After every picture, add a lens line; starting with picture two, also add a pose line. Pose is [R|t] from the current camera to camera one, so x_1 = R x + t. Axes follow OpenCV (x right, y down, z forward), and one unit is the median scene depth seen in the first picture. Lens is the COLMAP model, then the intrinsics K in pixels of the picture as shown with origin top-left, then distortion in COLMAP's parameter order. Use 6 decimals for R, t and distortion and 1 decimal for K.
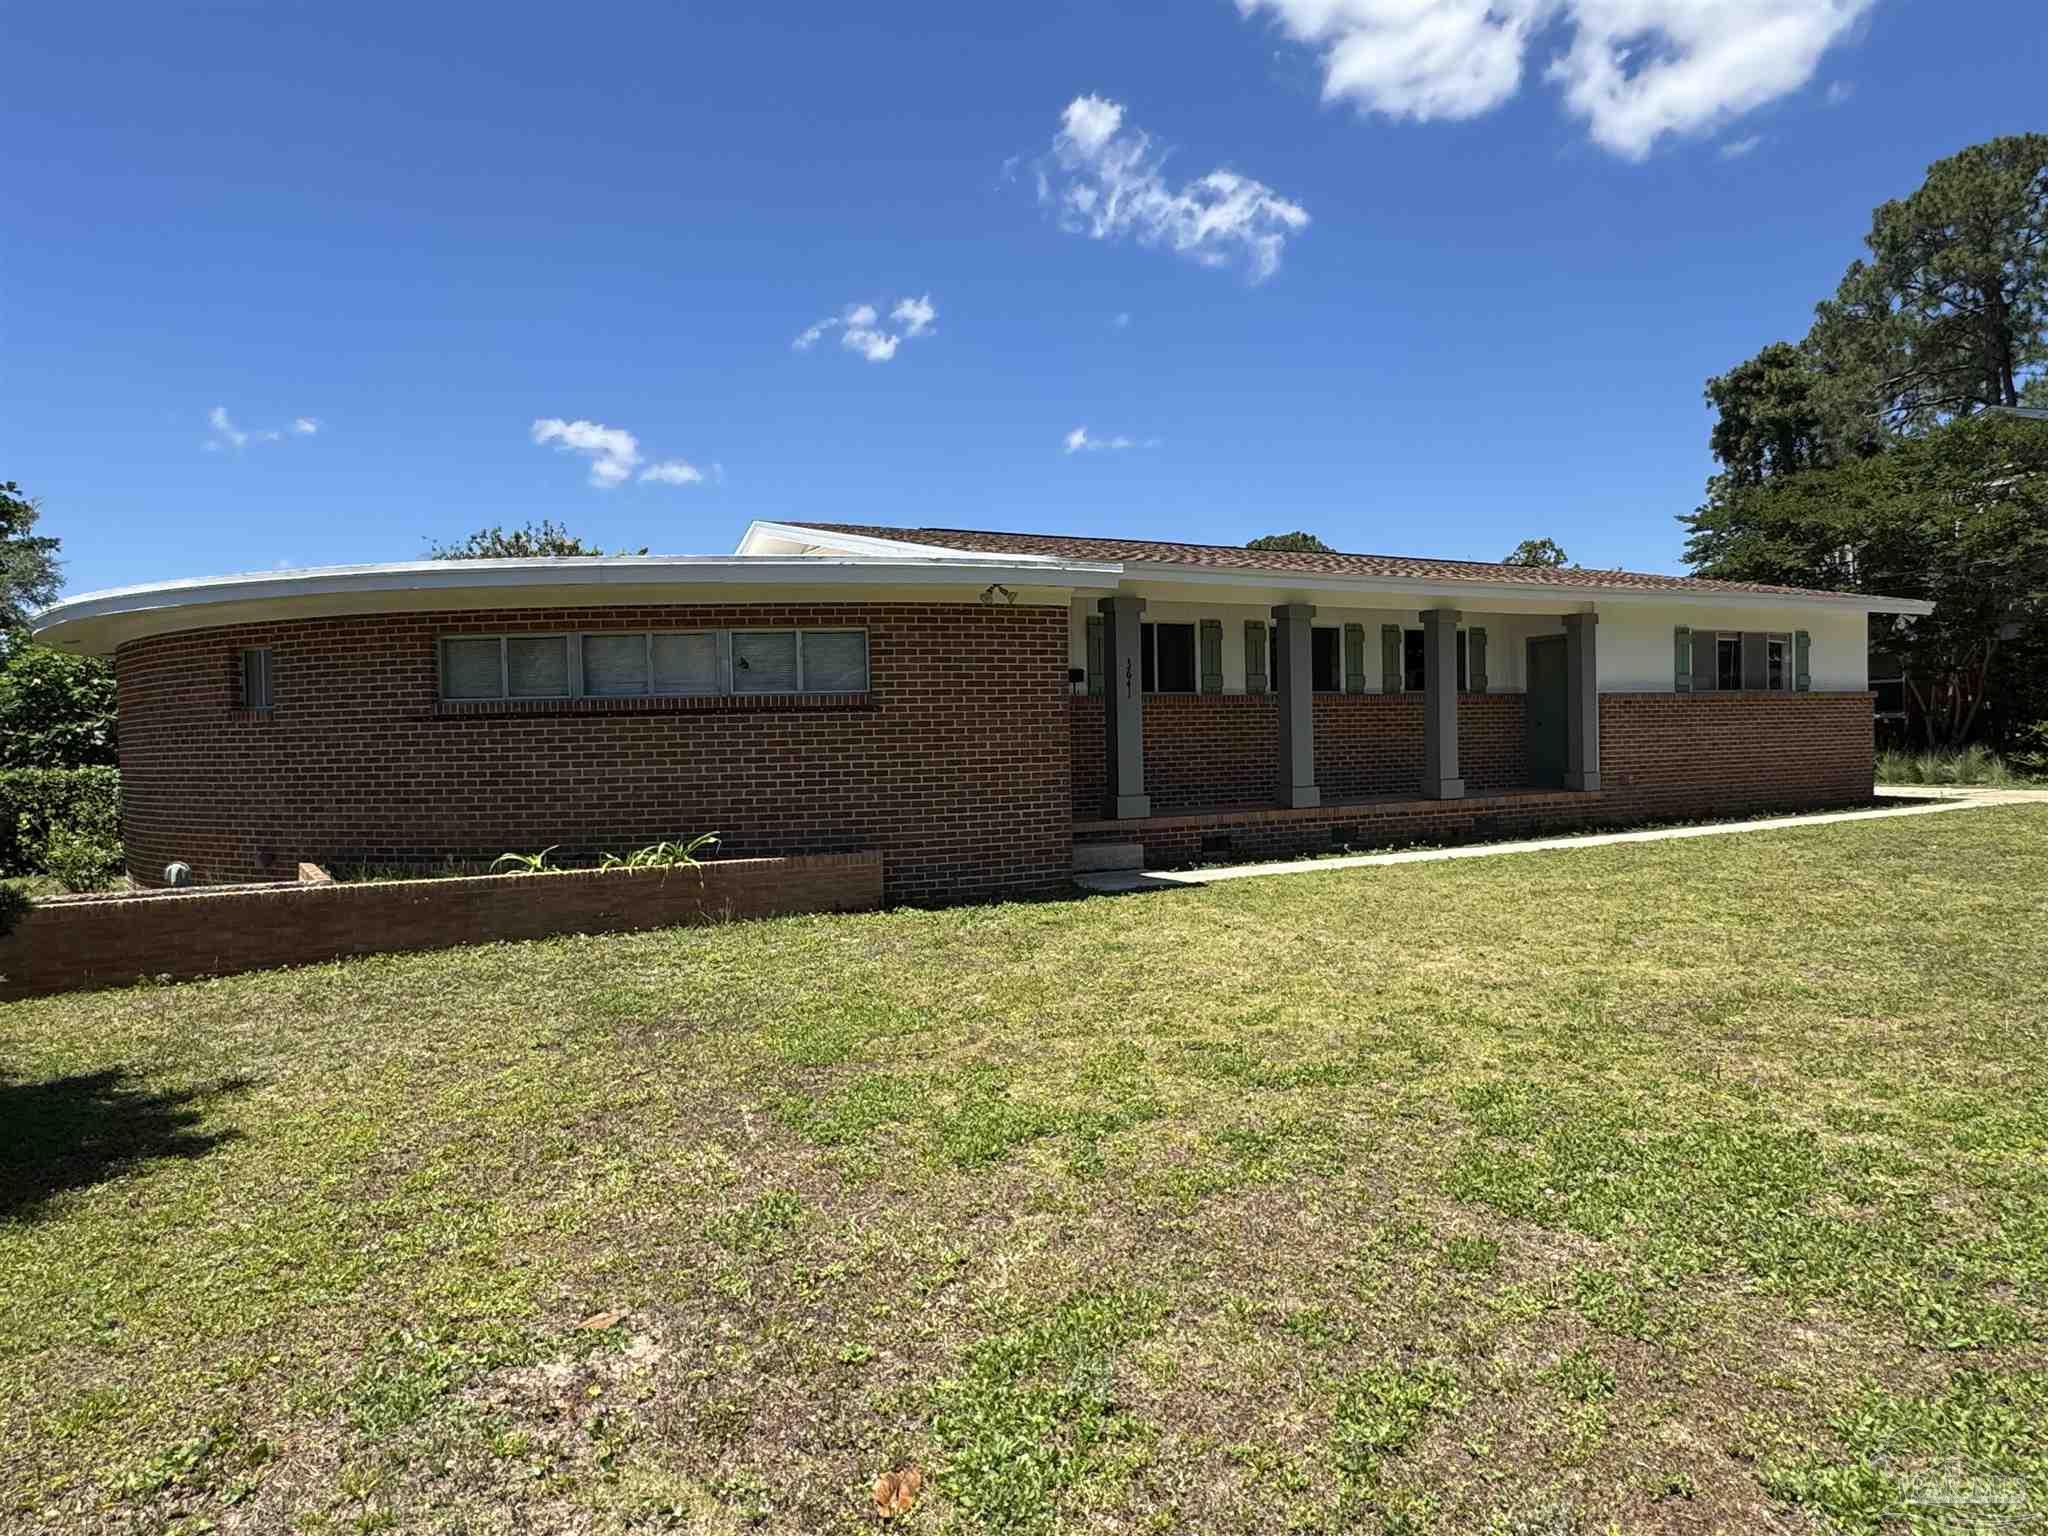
lens RADIAL K [[1258.1, 0, 1023.1], [0, 1258.1, 762.8], [0, 0, 1]] dist [0.016623, 0.005716]
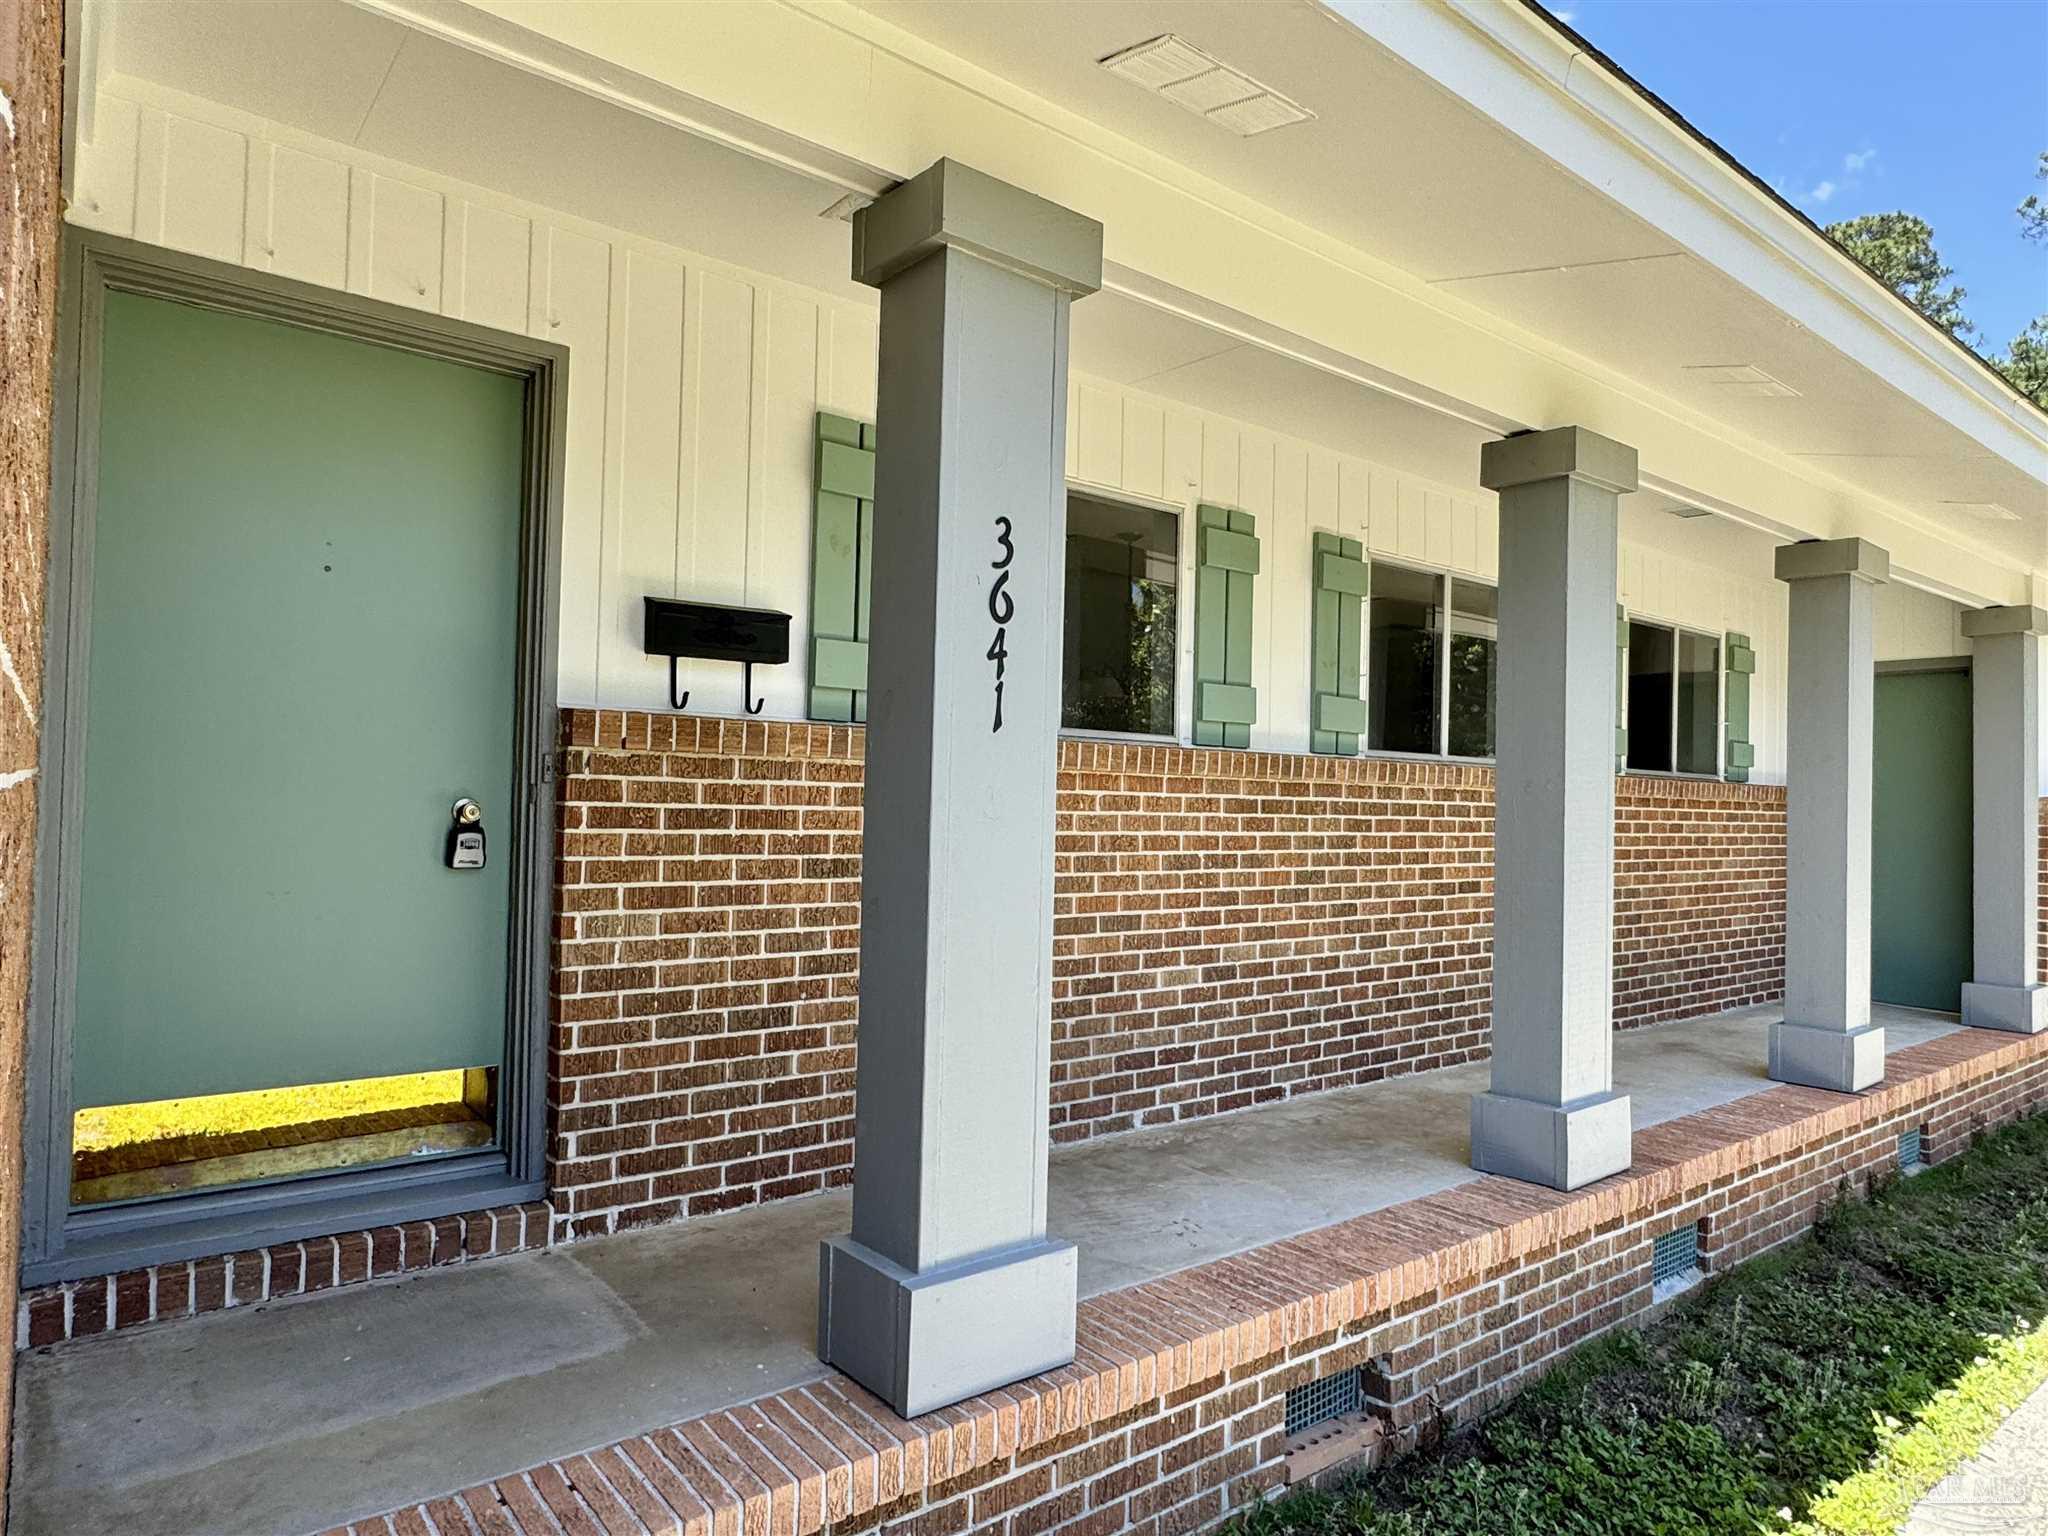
lens RADIAL K [[1258.1, 0, 1030.9], [0, 1258.1, 766.3], [0, 0, 1]] dist [0.016623, 0.005716]
pose [[0.982226, 0.048031, 0.181453, 0.045481], [-0.037959, 0.997561, -0.058583, -0.028209], [-0.183825, 0.050654, 0.981653, 0.662898]]
